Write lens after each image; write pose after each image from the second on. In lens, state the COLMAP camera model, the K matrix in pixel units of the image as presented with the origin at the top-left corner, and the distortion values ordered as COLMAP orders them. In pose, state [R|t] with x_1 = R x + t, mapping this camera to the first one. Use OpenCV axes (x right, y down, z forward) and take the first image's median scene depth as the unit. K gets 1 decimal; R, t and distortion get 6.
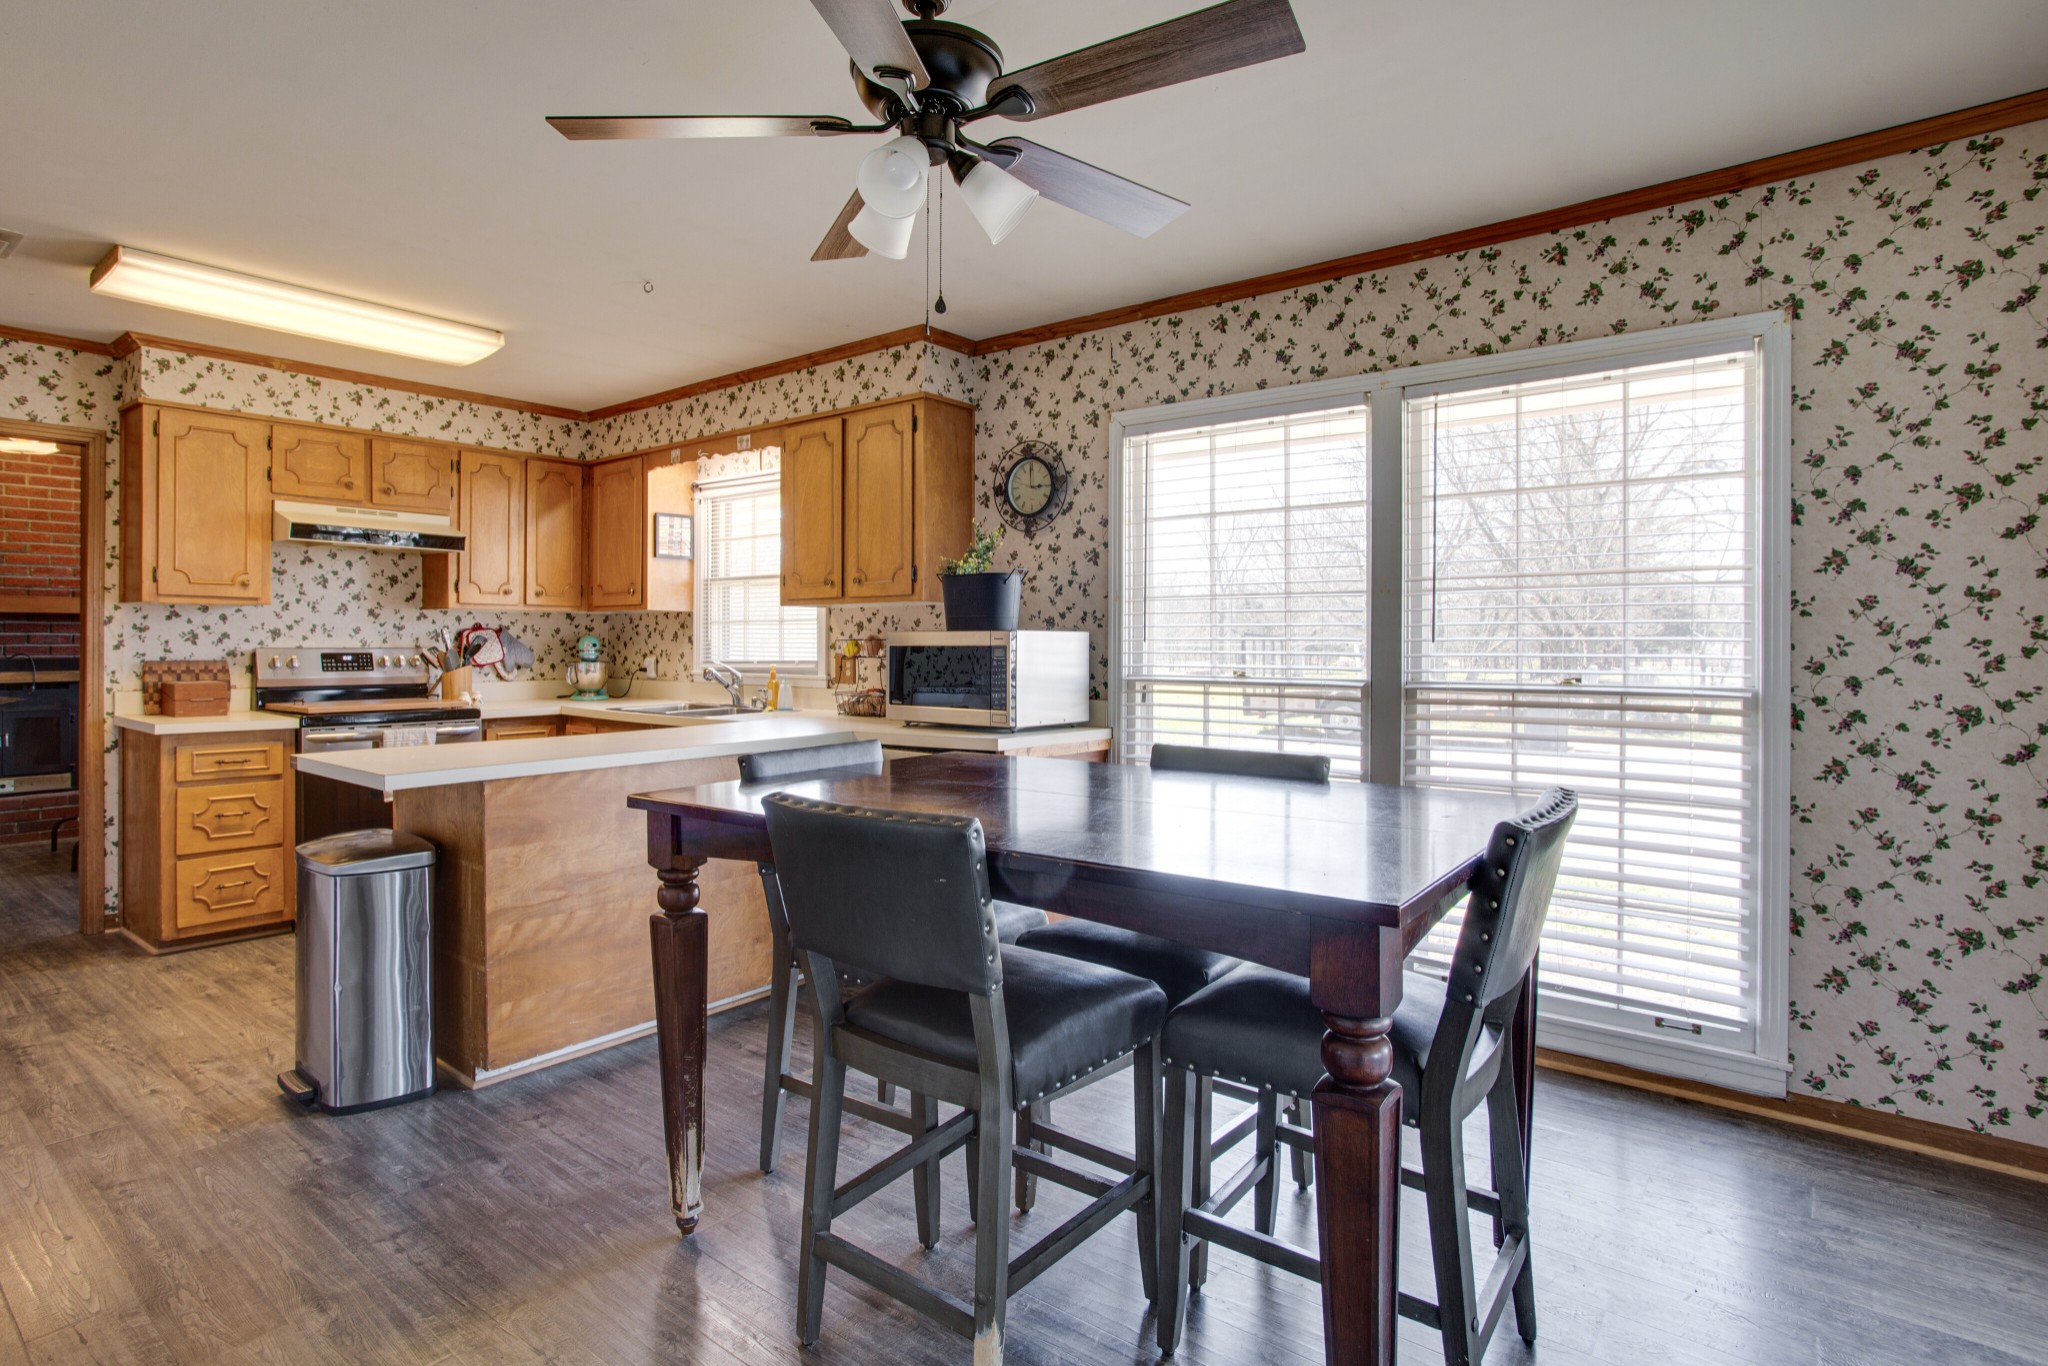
lens RADIAL K [[1061.5, 0, 945.4], [0, 1061.5, 643.8], [0, 0, 1]] dist [-0.029598, 0.027707]
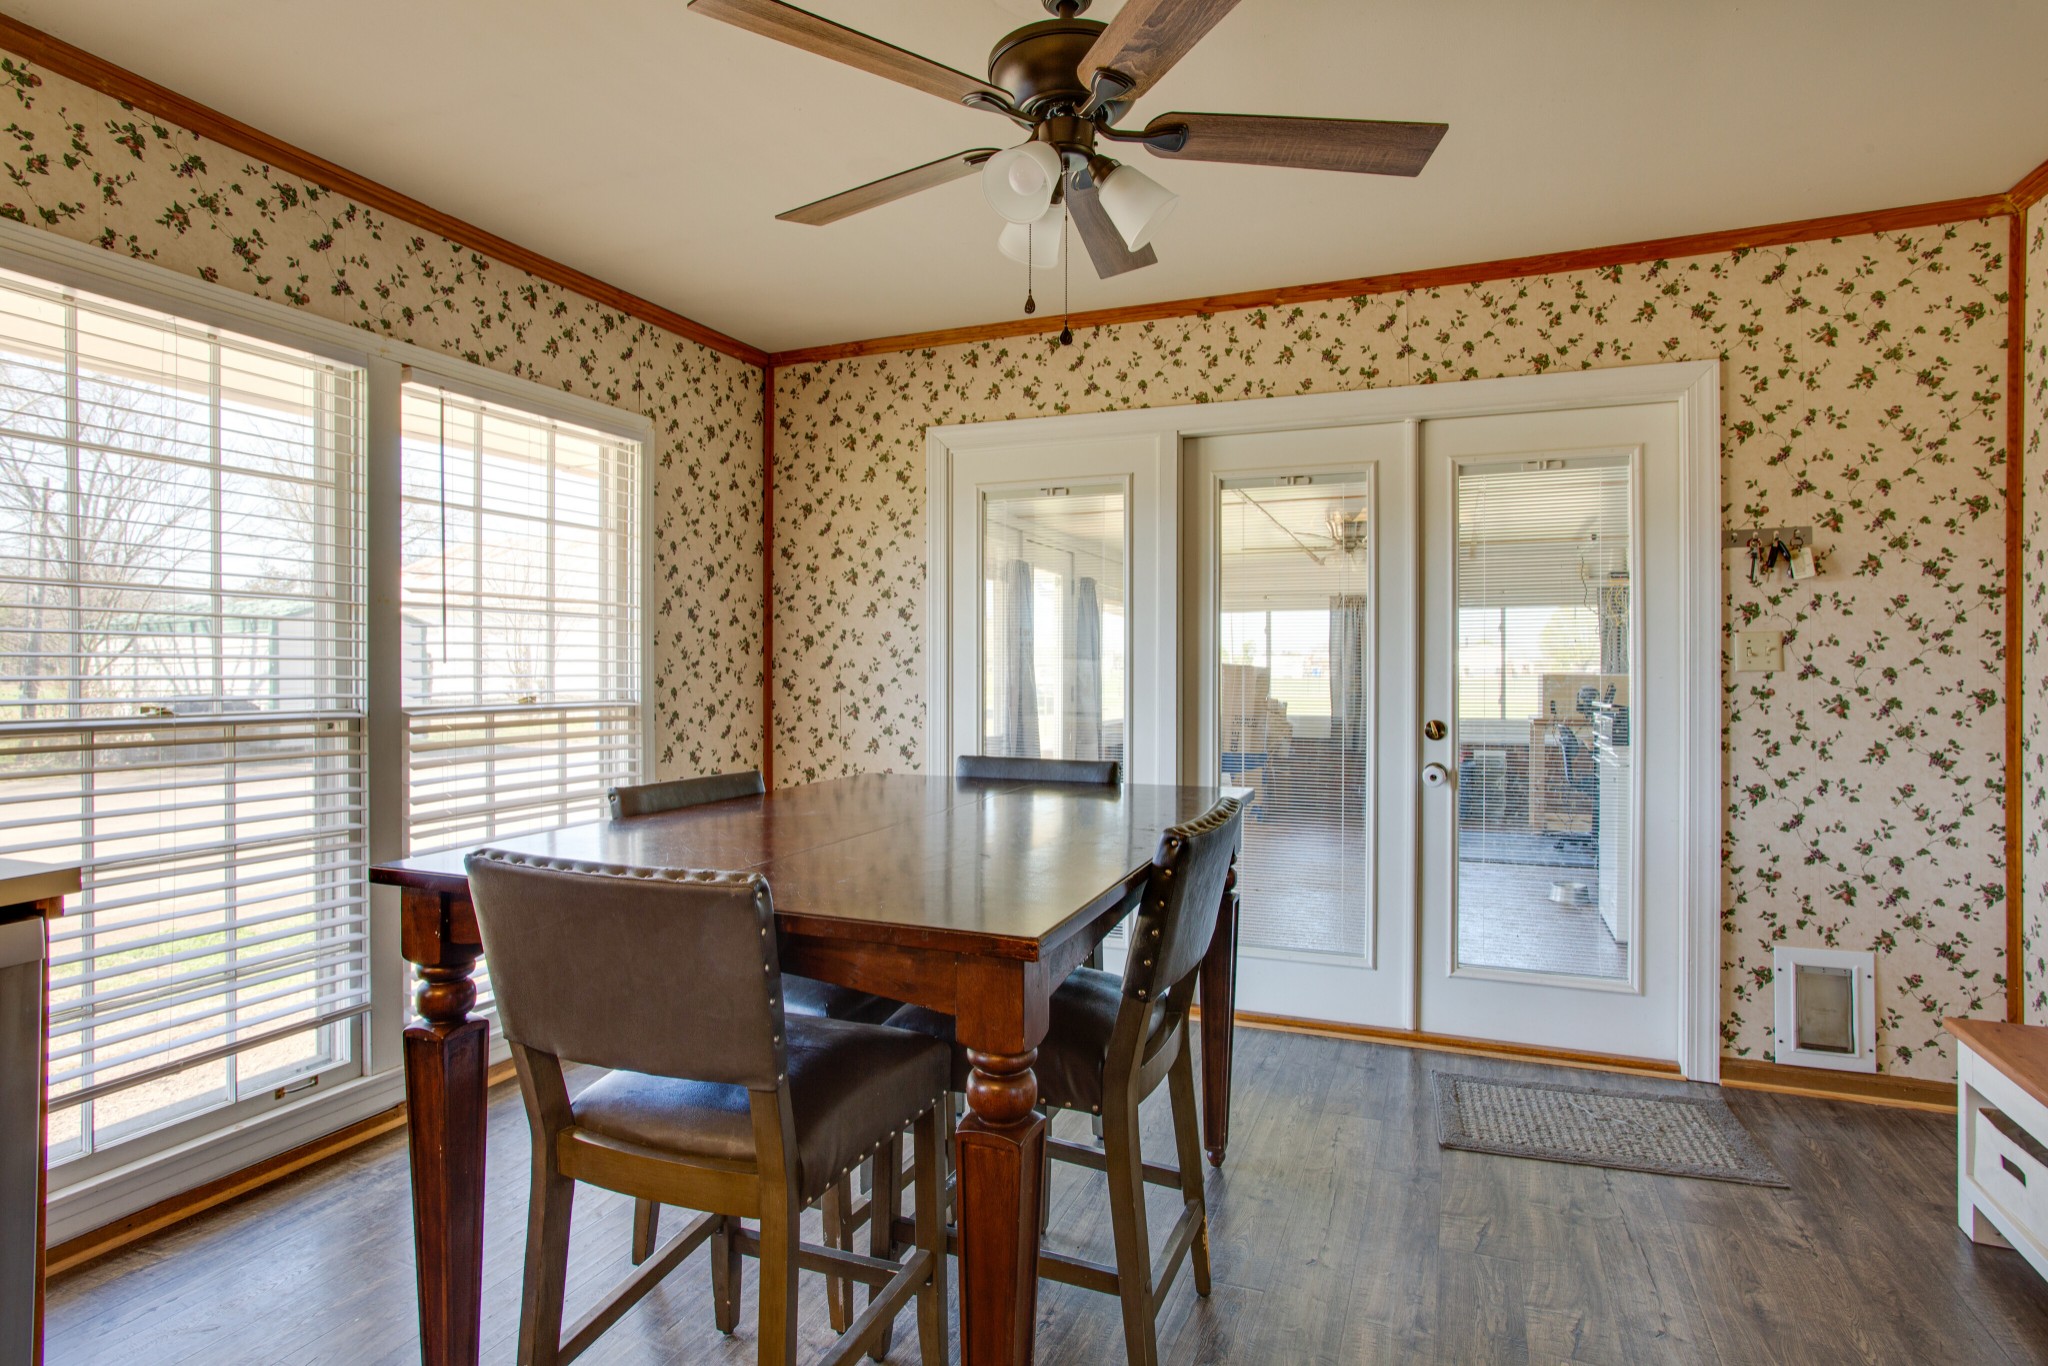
lens RADIAL K [[997.3, 0, 1052.3], [0, 997.3, 669.7], [0, 0, 1]] dist [-0.042570, 0.025692]
pose [[-0.307937, -0.000798, 0.951406, -0.357833], [0.001589, 0.999998, 0.001353, 0.003019], [-0.951405, 0.001928, -0.307935, 0.543035]]
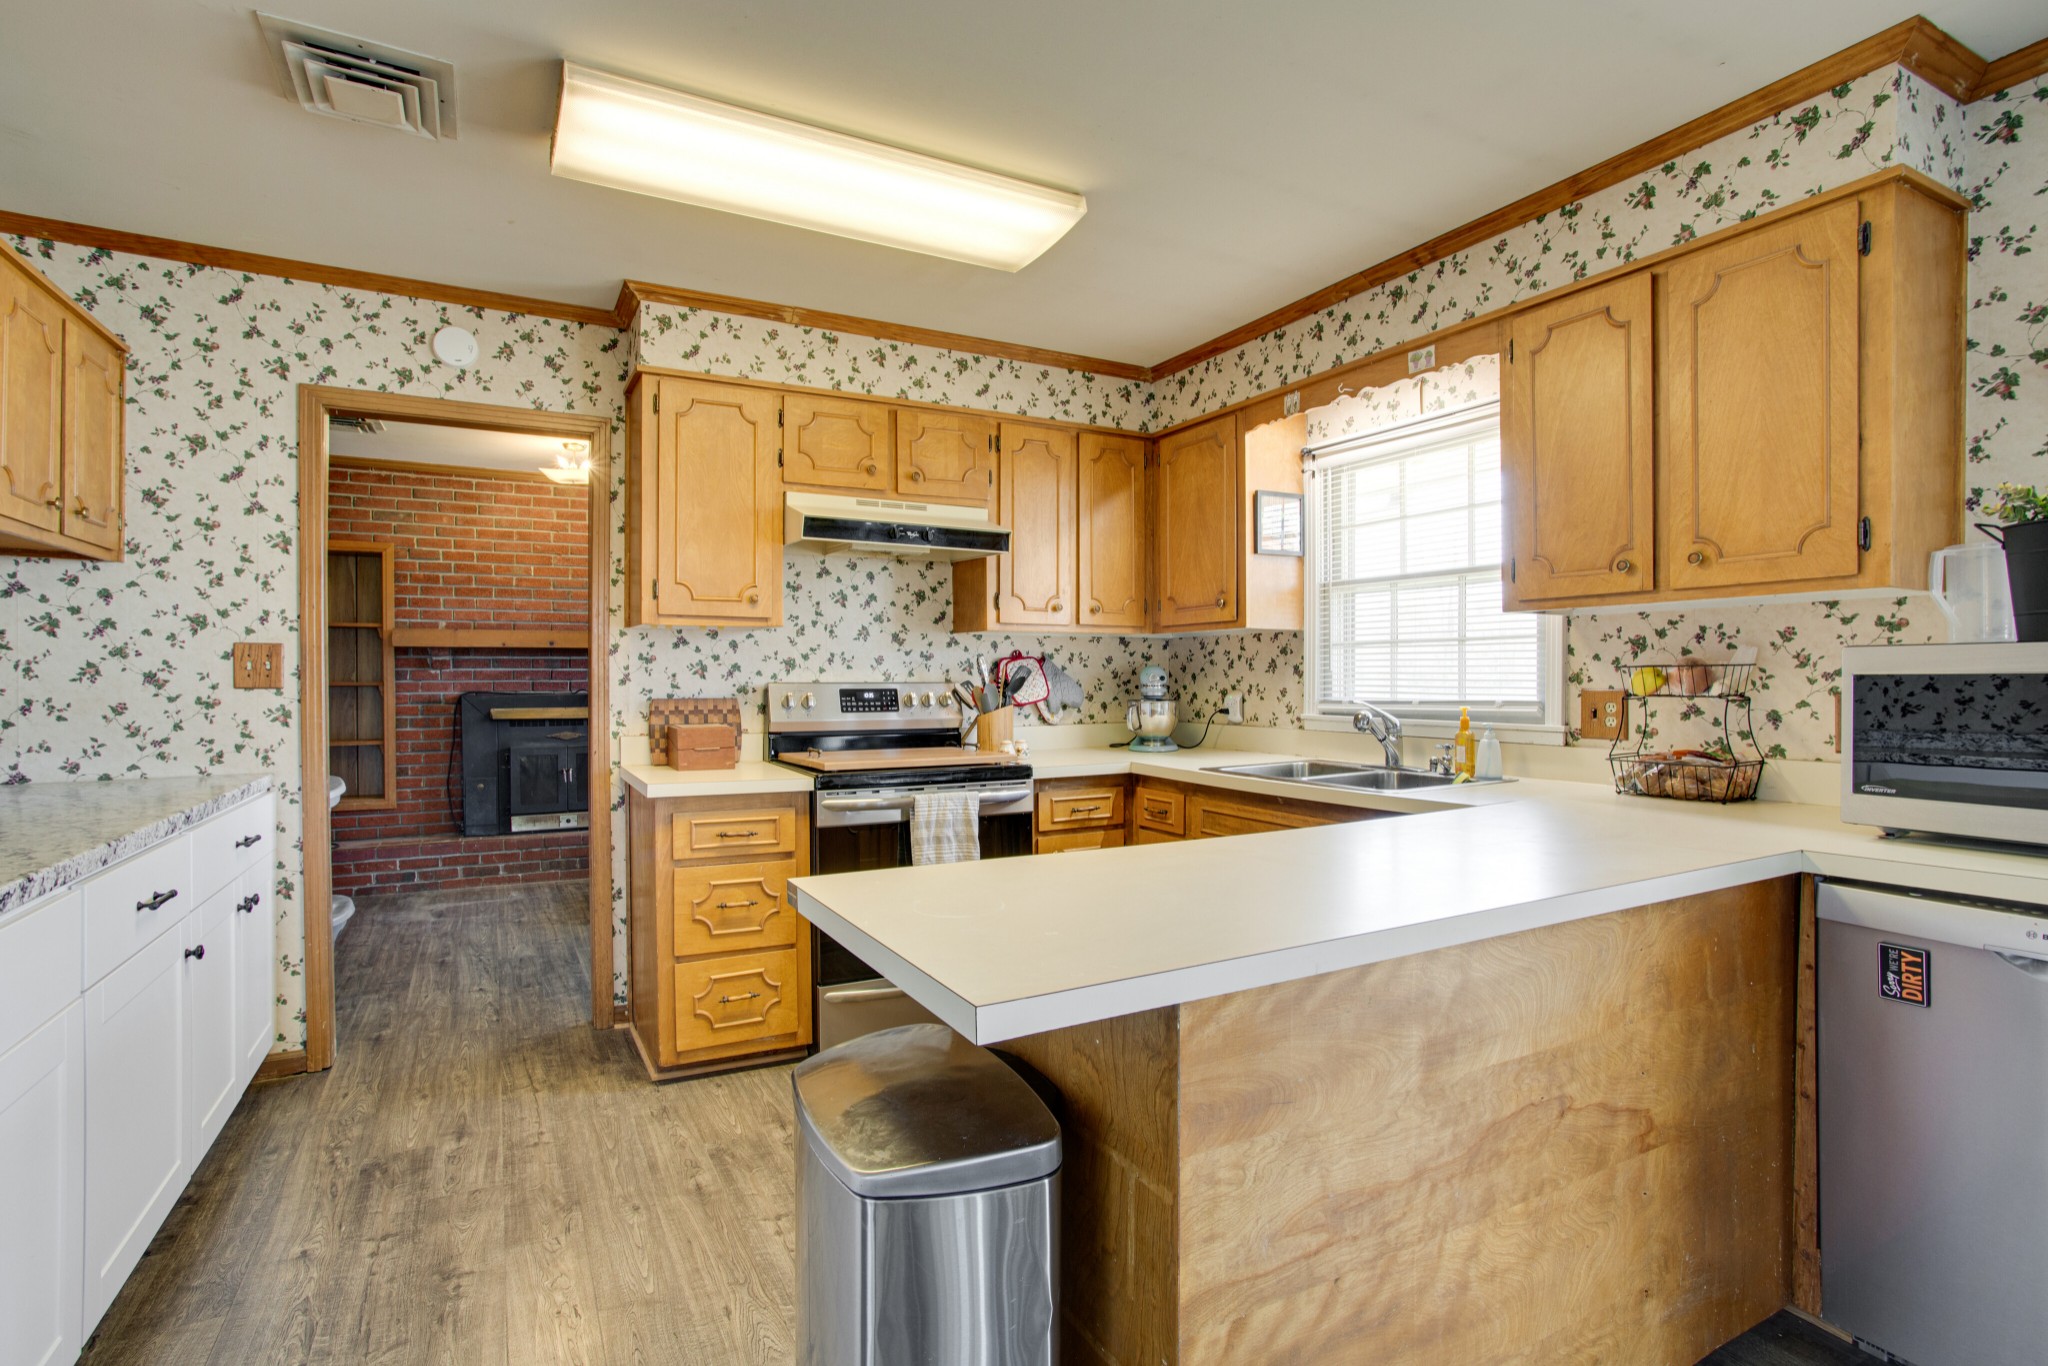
lens RADIAL K [[997.3, 0, 1006.2], [0, 997.3, 683.4], [0, 0, 1]] dist [-0.042570, 0.025692]
pose [[0.931303, -0.001987, -0.364240, -0.226327], [0.003379, 0.999989, 0.003182, 0.002862], [0.364230, -0.004194, 0.931300, 0.387708]]
